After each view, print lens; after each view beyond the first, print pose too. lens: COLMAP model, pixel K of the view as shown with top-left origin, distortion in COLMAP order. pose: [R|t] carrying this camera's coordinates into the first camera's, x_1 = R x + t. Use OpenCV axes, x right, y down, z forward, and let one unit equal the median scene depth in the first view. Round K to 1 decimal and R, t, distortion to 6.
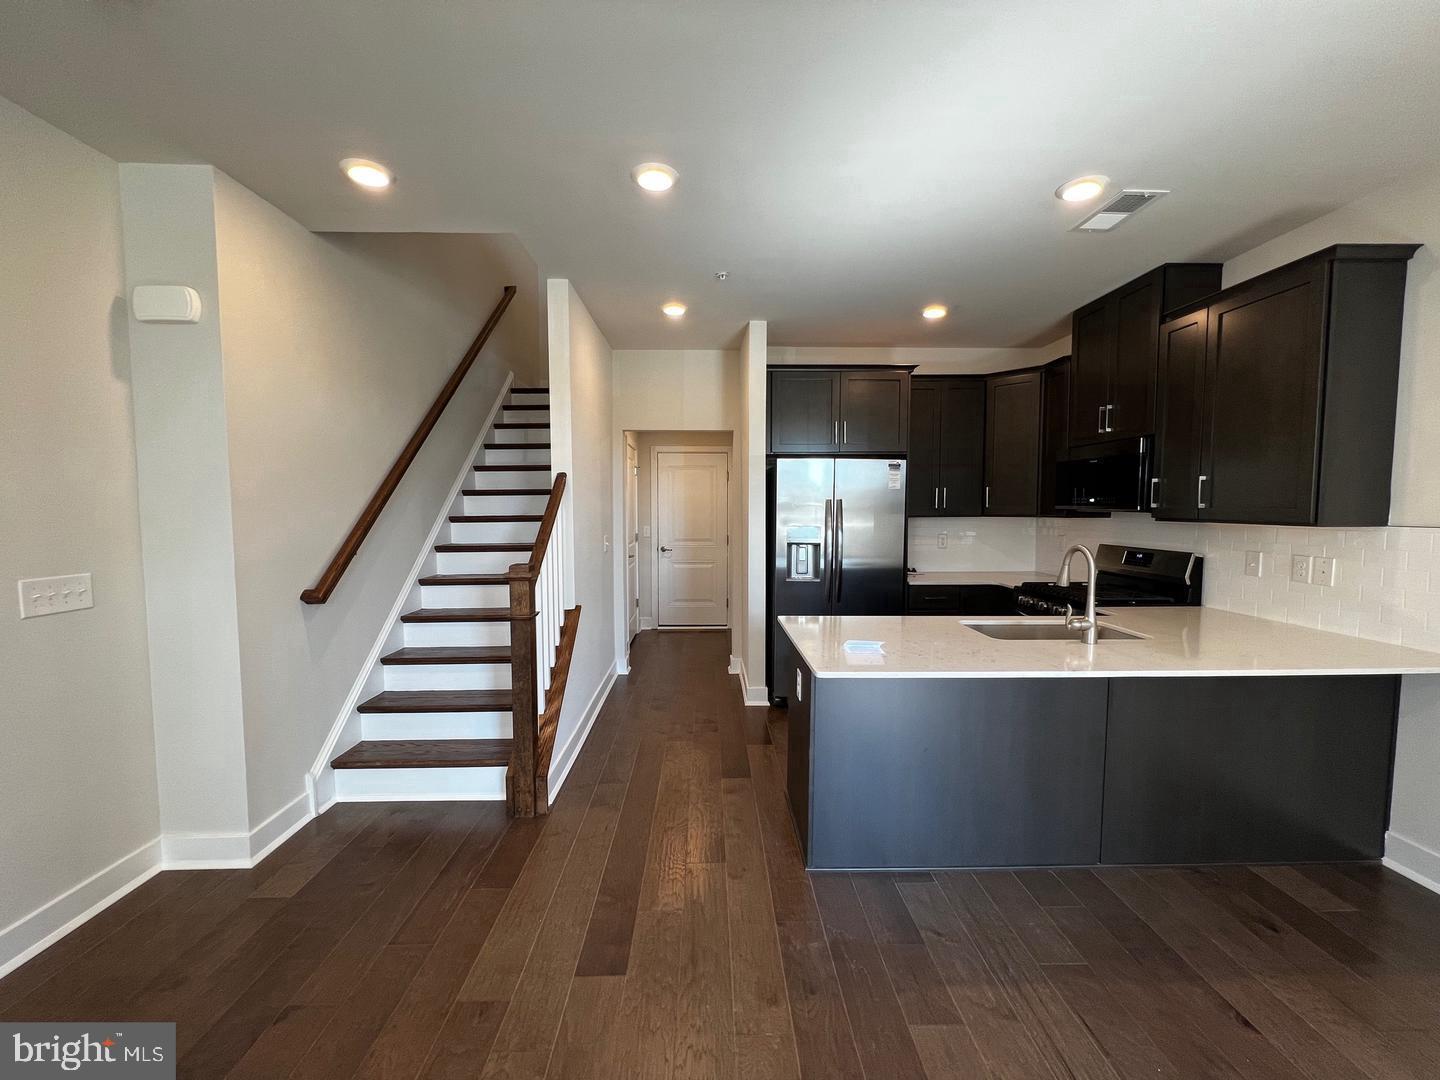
lens RADIAL K [[577.1, 0, 718.3], [0, 577.1, 540.5], [0, 0, 1]] dist [-0.000456, -0.000249]
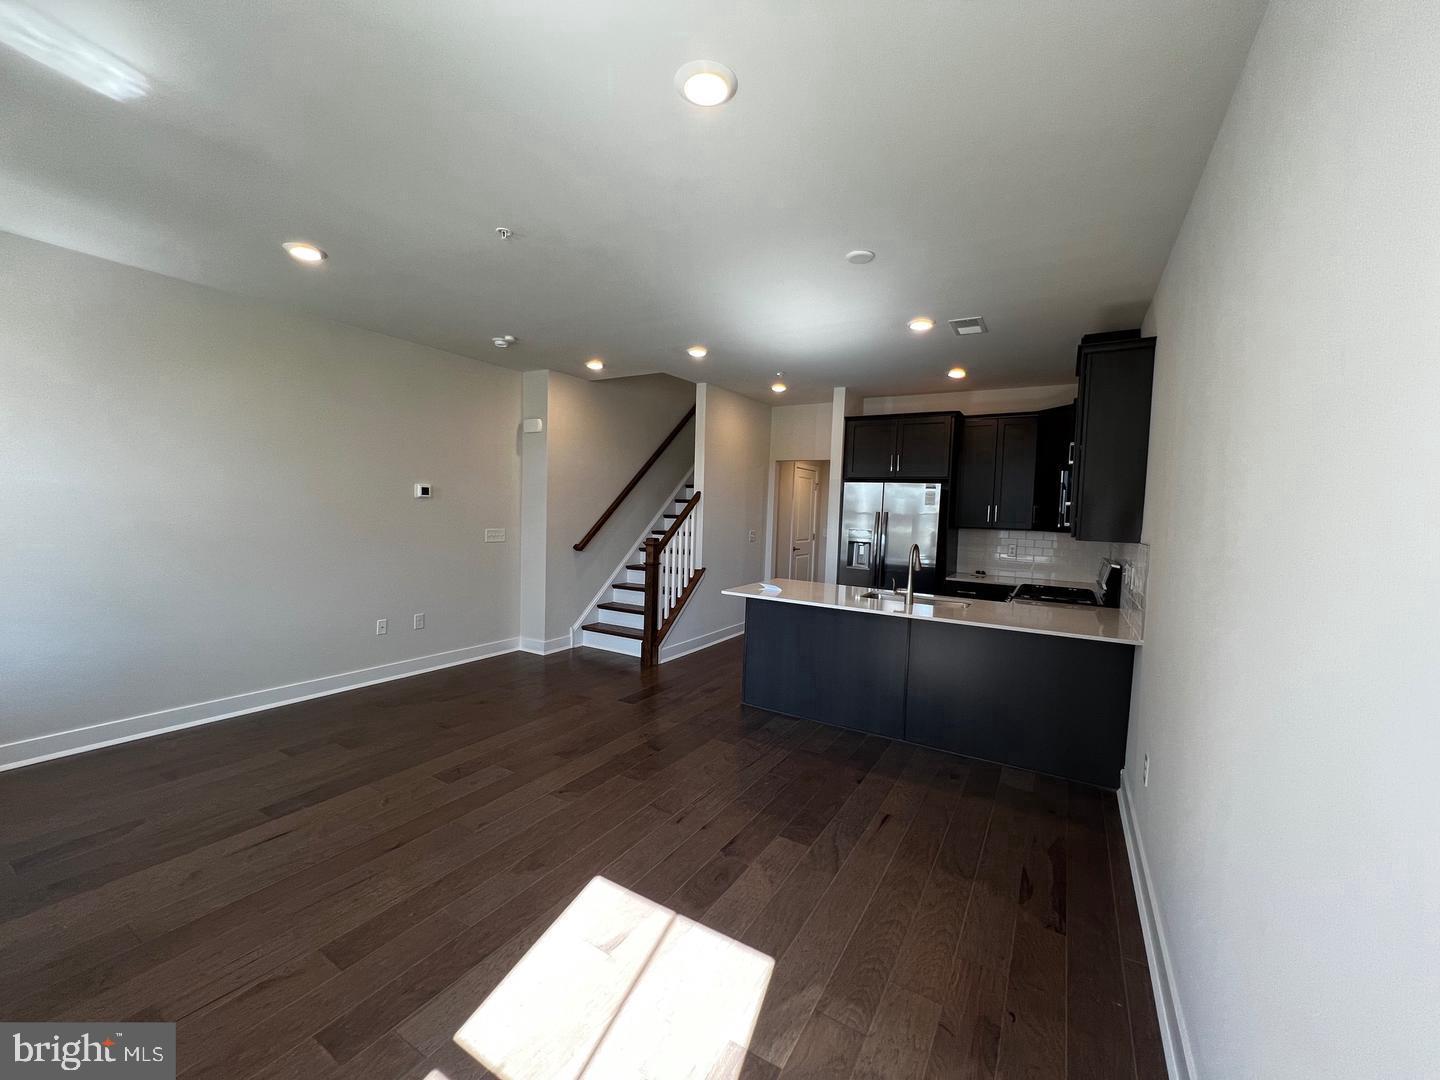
lens RADIAL K [[577.1, 0, 718.3], [0, 577.1, 540.5], [0, 0, 1]] dist [-0.000456, -0.000249]
pose [[0.843868, 0.059112, -0.533285, 0.730809], [-0.065380, 0.997835, 0.007150, 0.016138], [0.532553, 0.028833, 0.845906, -0.457560]]
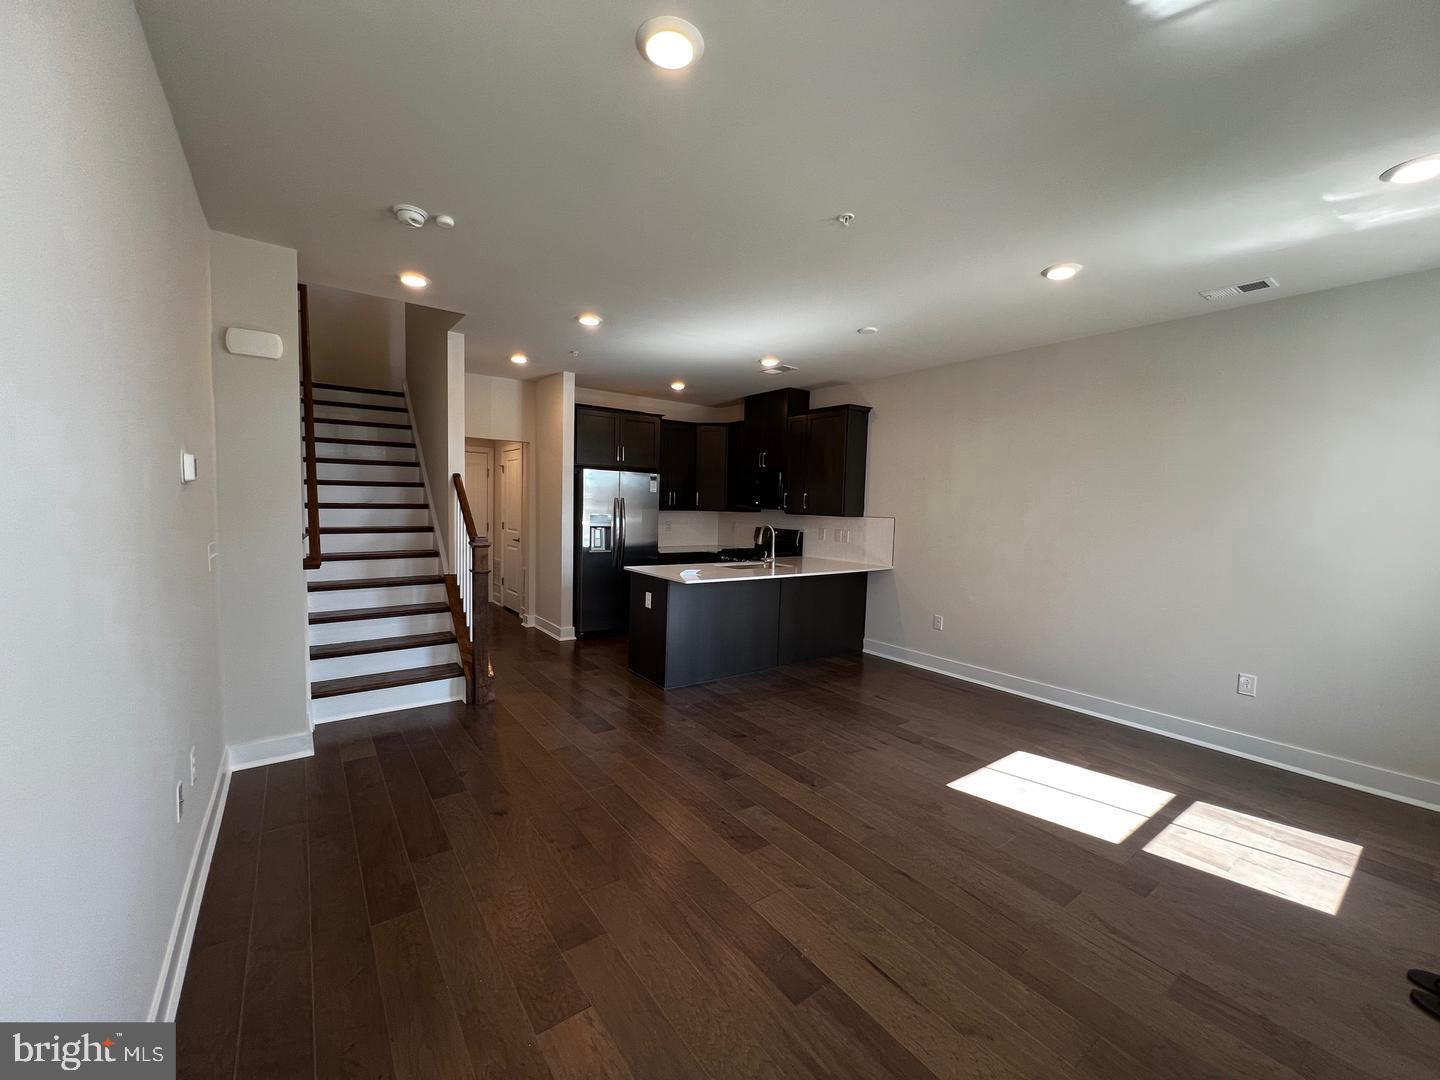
lens RADIAL K [[577.1, 0, 718.3], [0, 577.1, 540.5], [0, 0, 1]] dist [-0.000456, -0.000249]
pose [[0.818162, -0.013746, 0.574823, -0.553360], [0.007203, 0.999881, 0.013658, 0.026999], [-0.574942, -0.007035, 0.818164, -0.477343]]
